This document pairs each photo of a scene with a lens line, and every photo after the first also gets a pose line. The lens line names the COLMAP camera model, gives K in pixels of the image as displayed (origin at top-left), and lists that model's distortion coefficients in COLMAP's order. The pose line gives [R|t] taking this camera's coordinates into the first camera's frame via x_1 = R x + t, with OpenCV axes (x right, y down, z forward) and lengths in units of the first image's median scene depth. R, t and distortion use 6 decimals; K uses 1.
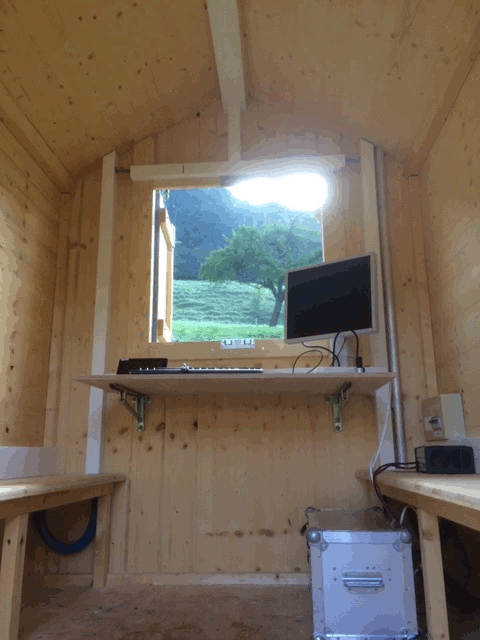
lens RADIAL K [[549.9, 0, 238.9], [0, 549.9, 321.0], [0, 0, 1]] dist [0.059613, -0.064753]
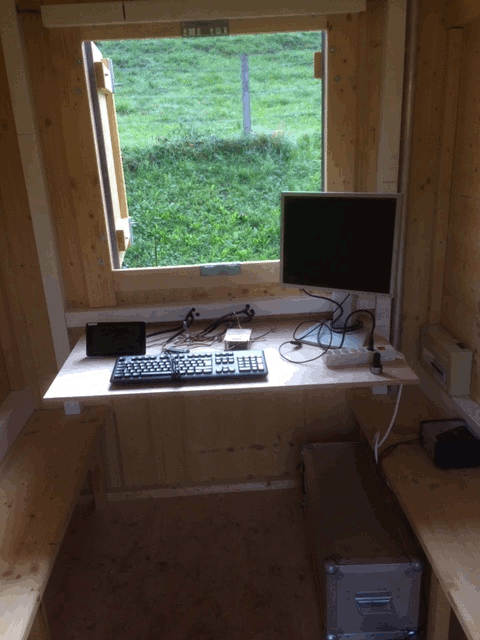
lens RADIAL K [[549.9, 0, 241.2], [0, 549.9, 319.7], [0, 0, 1]] dist [0.059613, -0.064753]
pose [[0.991731, -0.075538, 0.103750, -0.068985], [0.006987, 0.839006, 0.544077, -0.379467], [-0.128145, -0.538853, 0.832596, 0.272944]]
